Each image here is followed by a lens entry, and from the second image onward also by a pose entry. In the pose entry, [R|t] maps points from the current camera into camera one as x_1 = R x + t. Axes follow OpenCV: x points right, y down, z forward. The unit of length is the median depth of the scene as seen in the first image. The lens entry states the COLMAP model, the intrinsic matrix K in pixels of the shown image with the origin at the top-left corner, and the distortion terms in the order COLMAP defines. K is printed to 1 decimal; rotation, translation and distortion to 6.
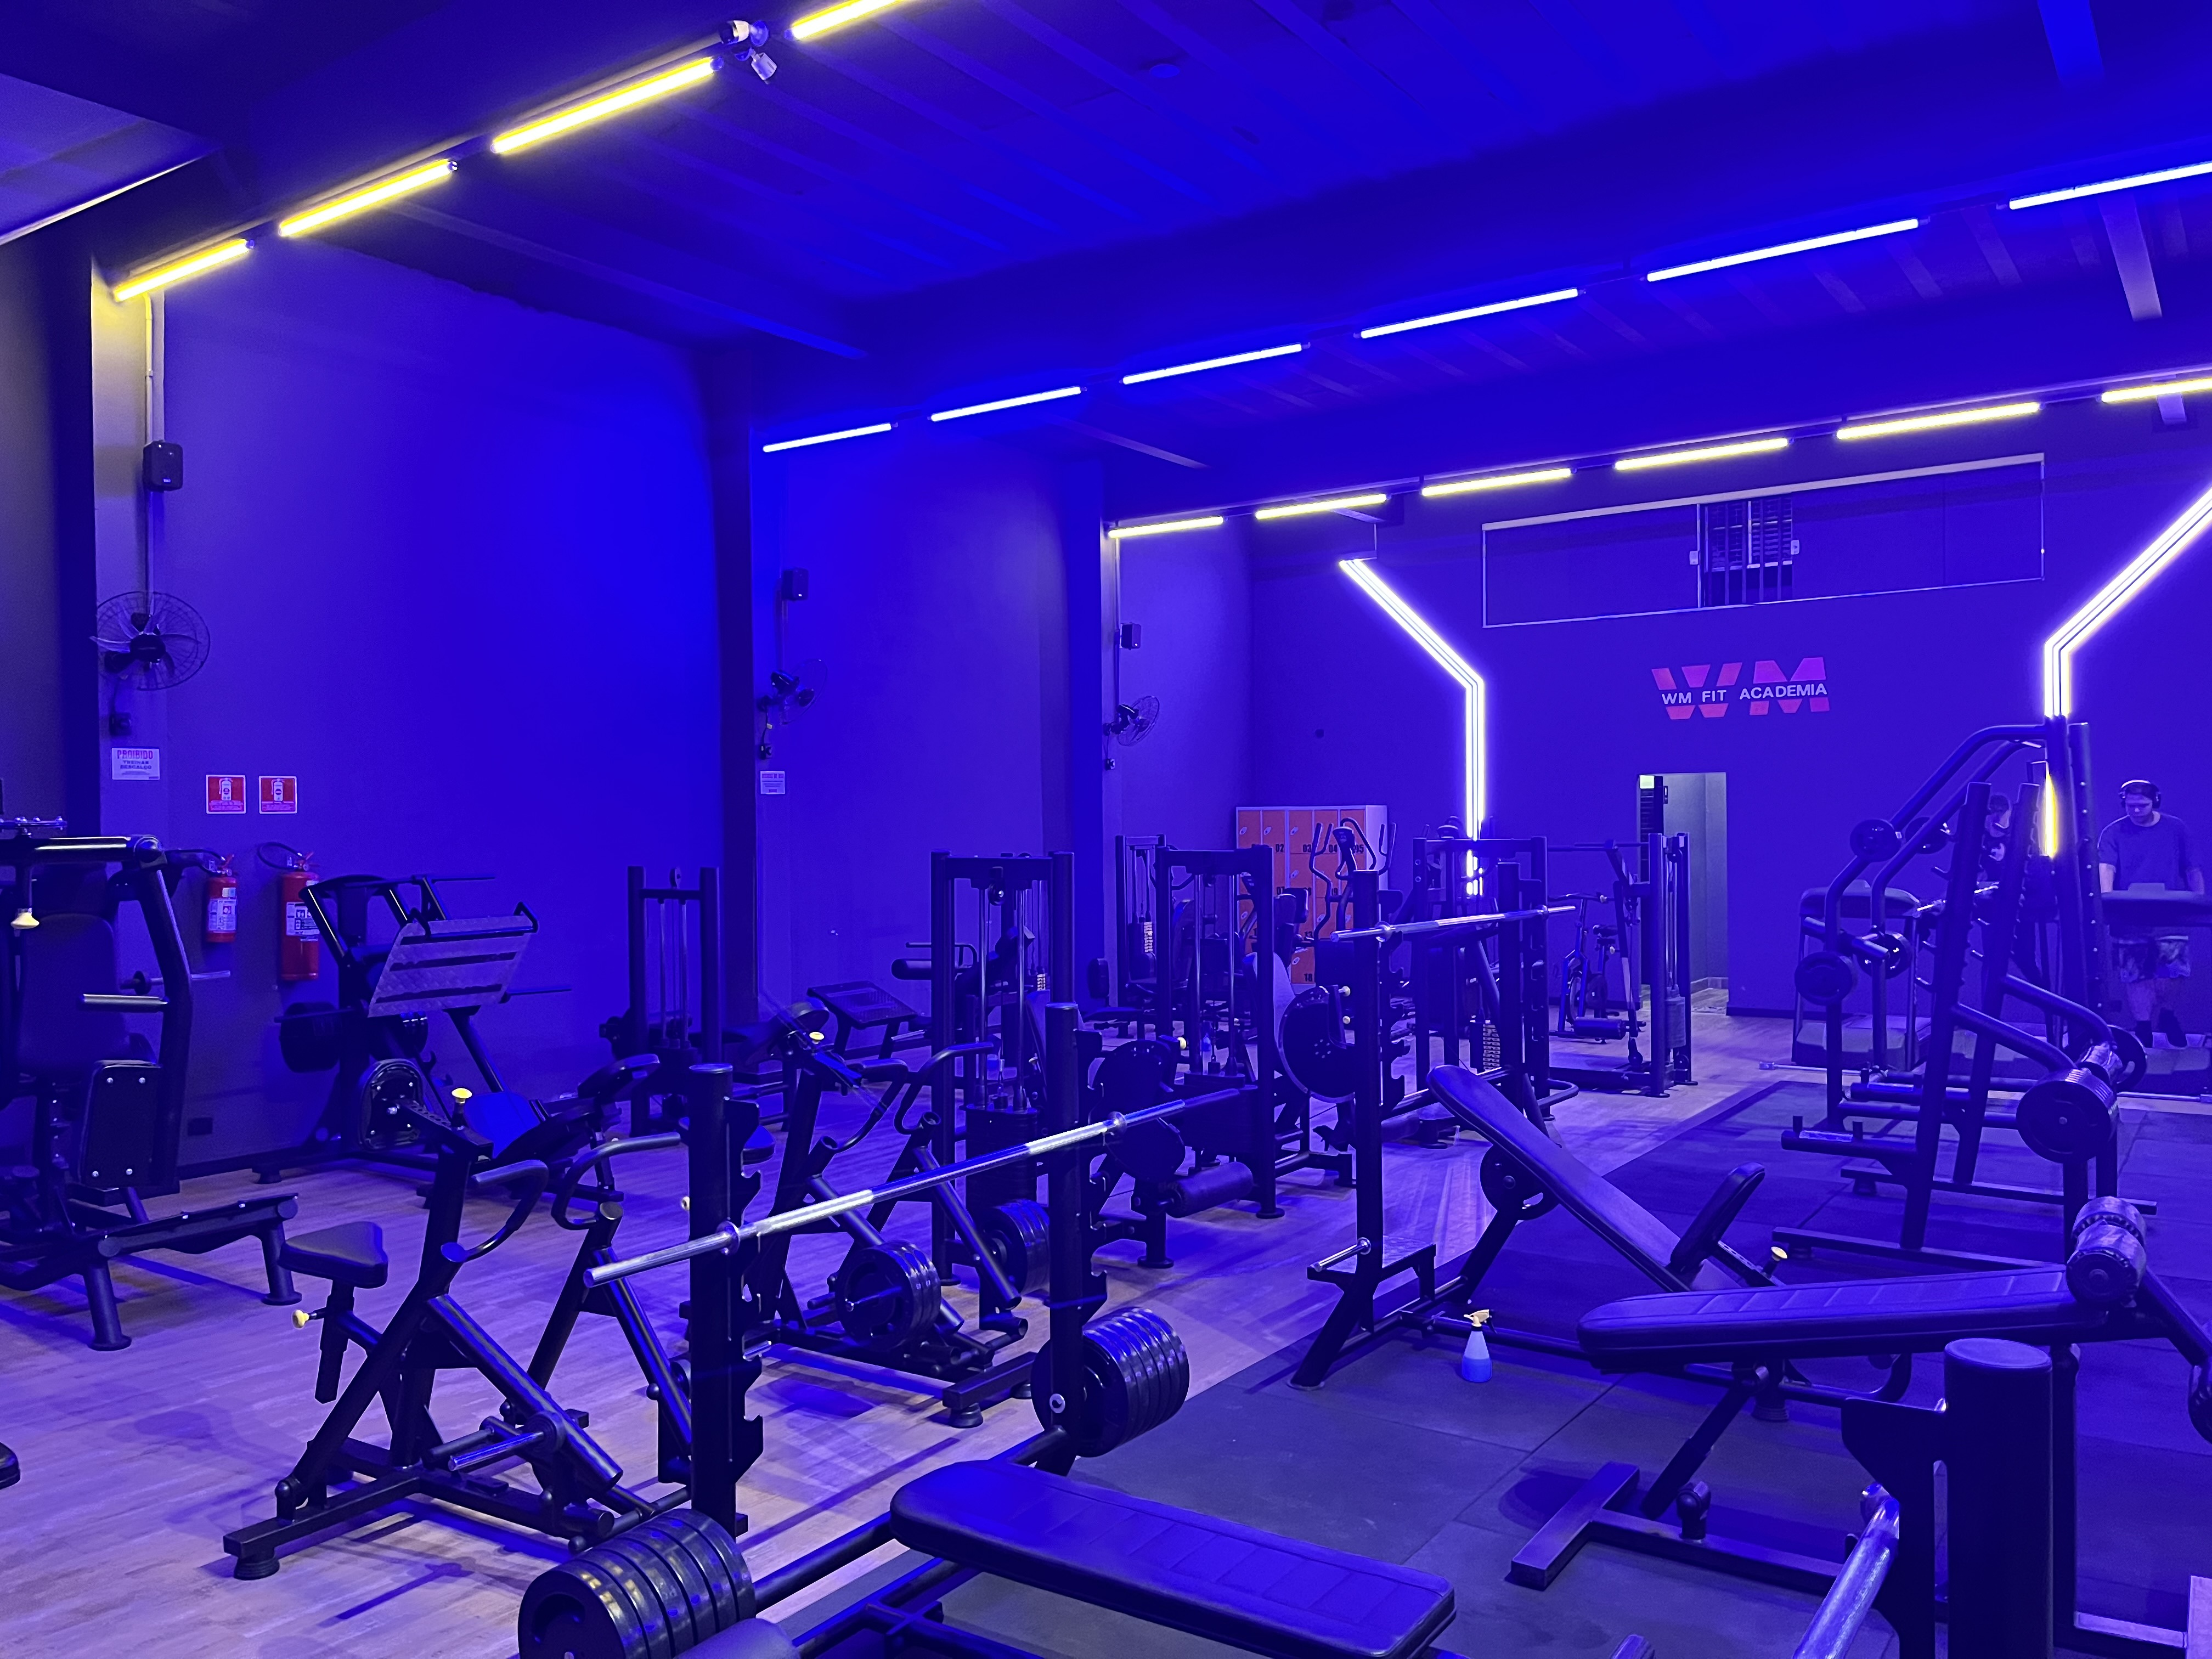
lens RADIAL K [[1688.2, 0, 1106.0], [0, 1688.2, 829.5], [0, 0, 1]] dist [-0.005931, -0.006614]
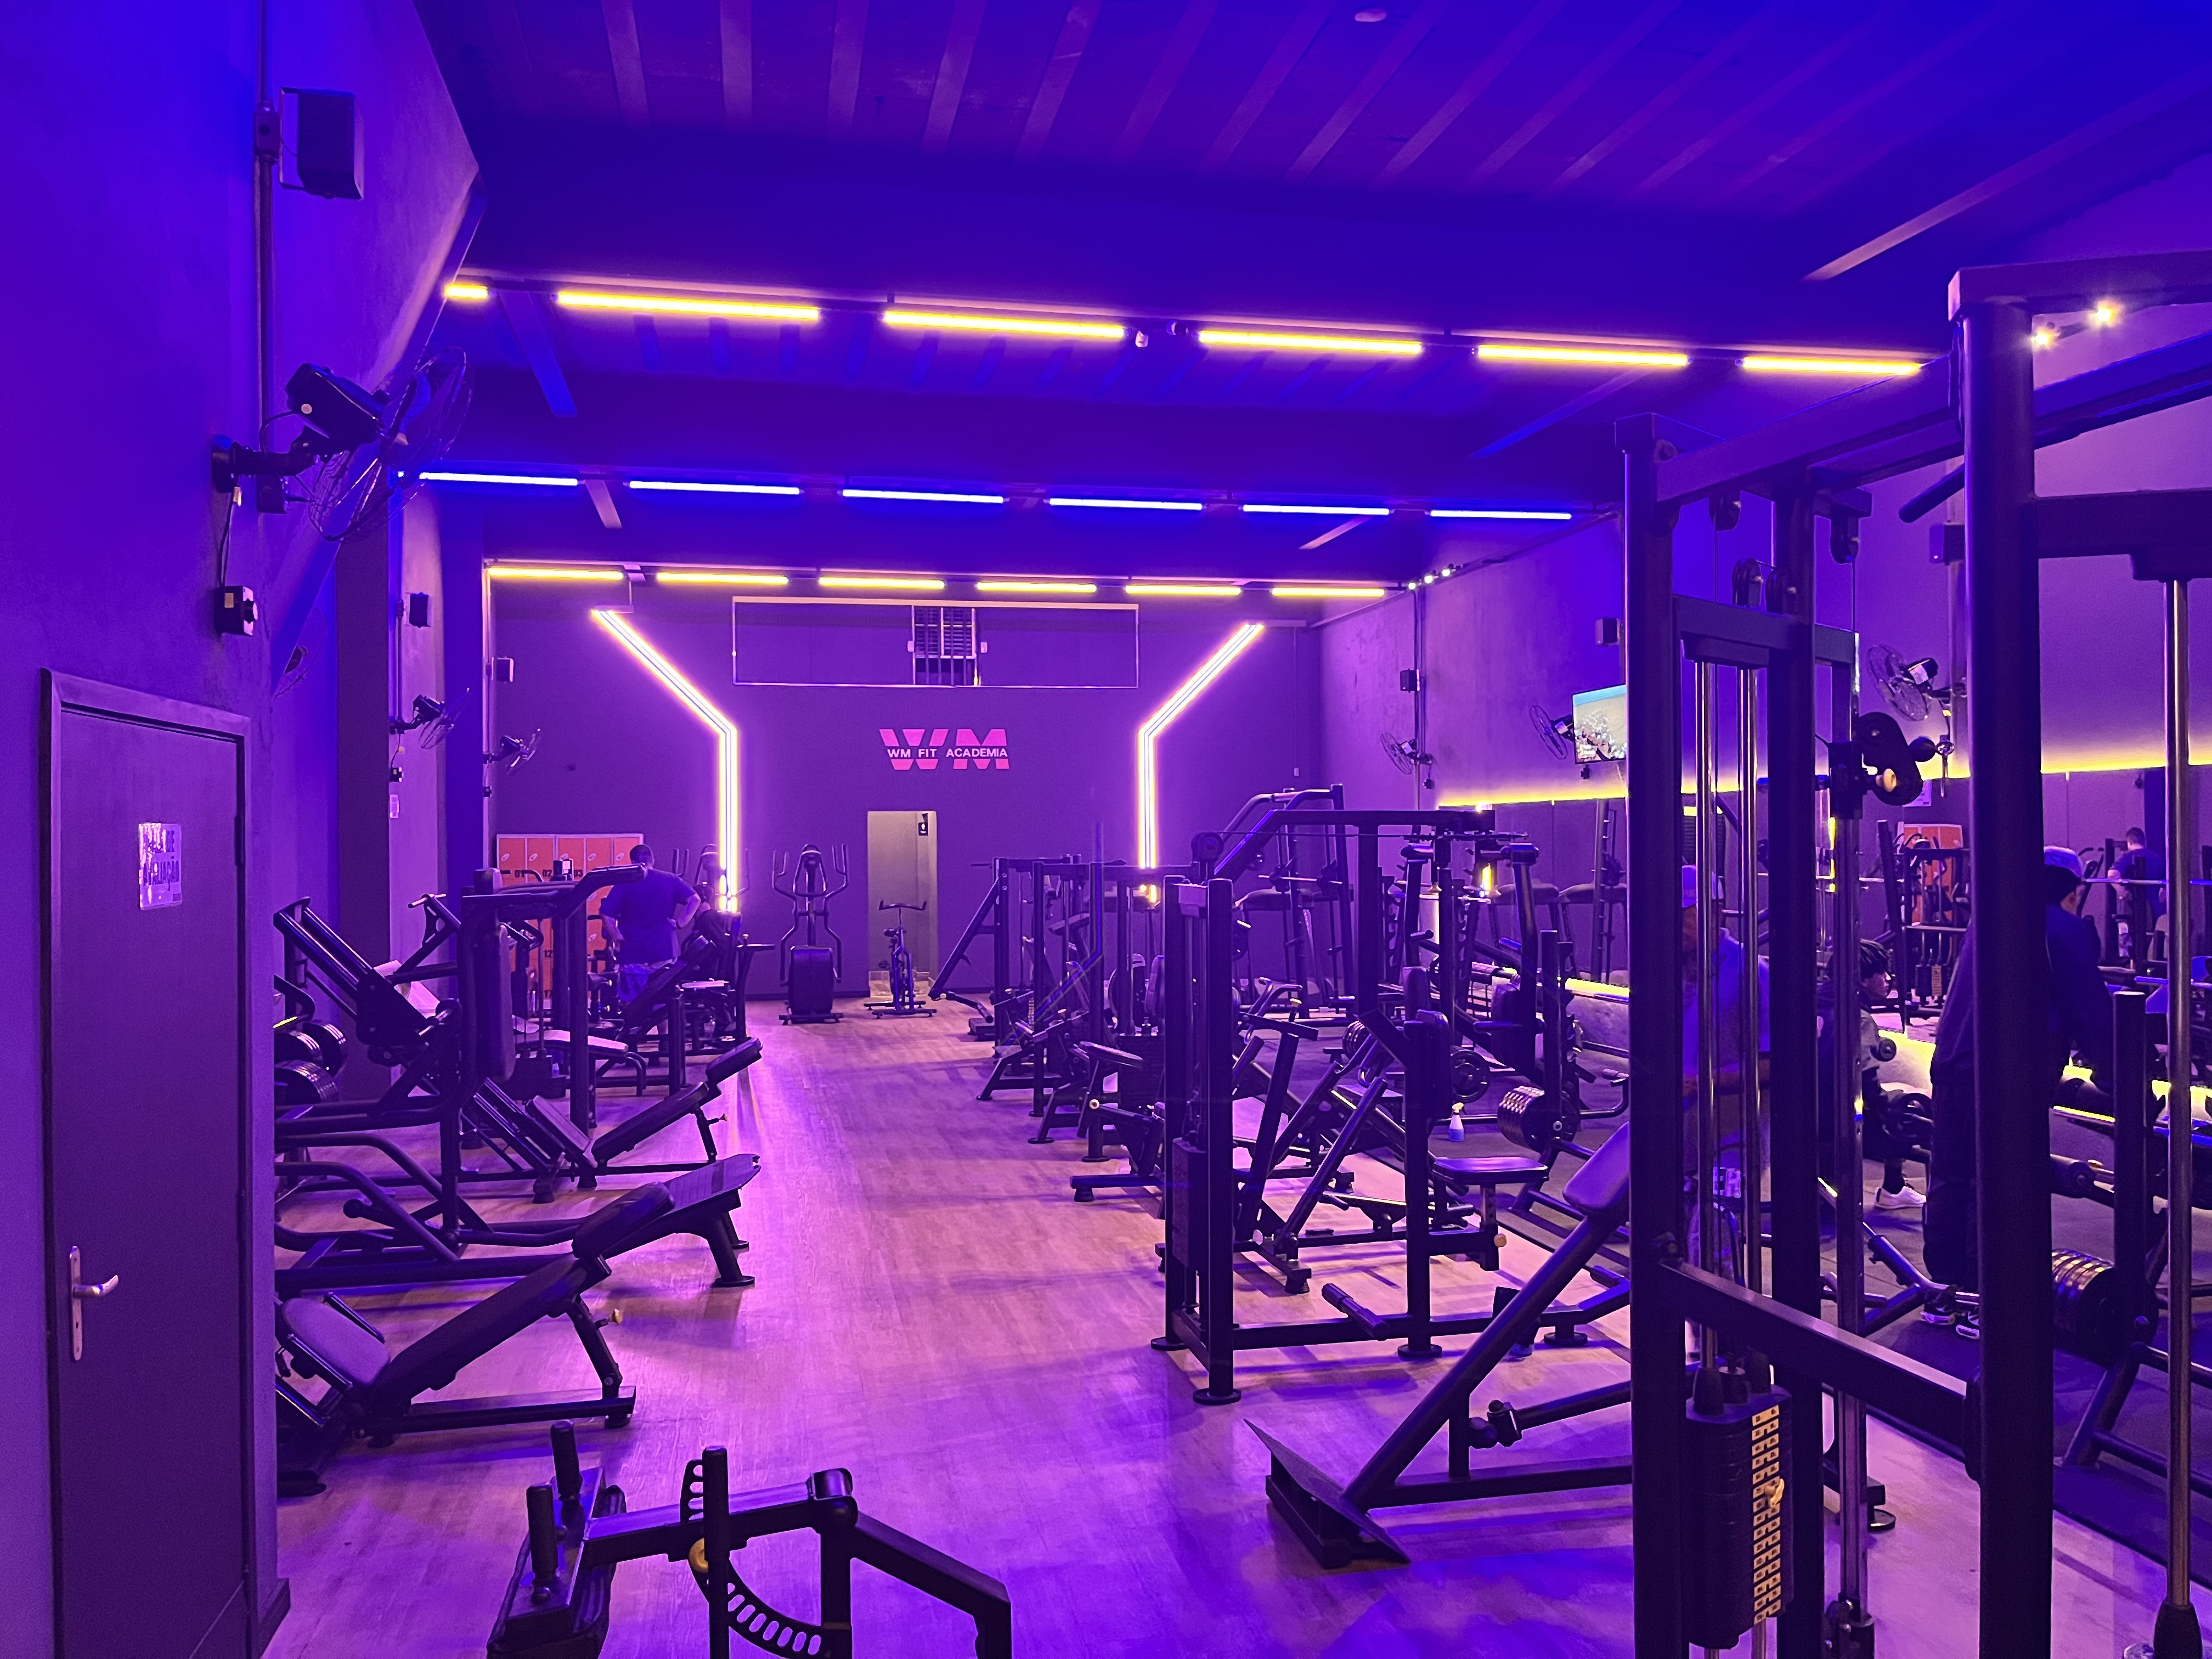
lens RADIAL K [[1688.2, 0, 1106.0], [0, 1688.2, 829.5], [0, 0, 1]] dist [-0.005931, -0.006614]
pose [[0.677910, 0.013612, 0.735018, -0.517998], [0.000907, 0.999812, -0.019352, 0.006225], [-0.735144, 0.013785, 0.677771, 0.004142]]
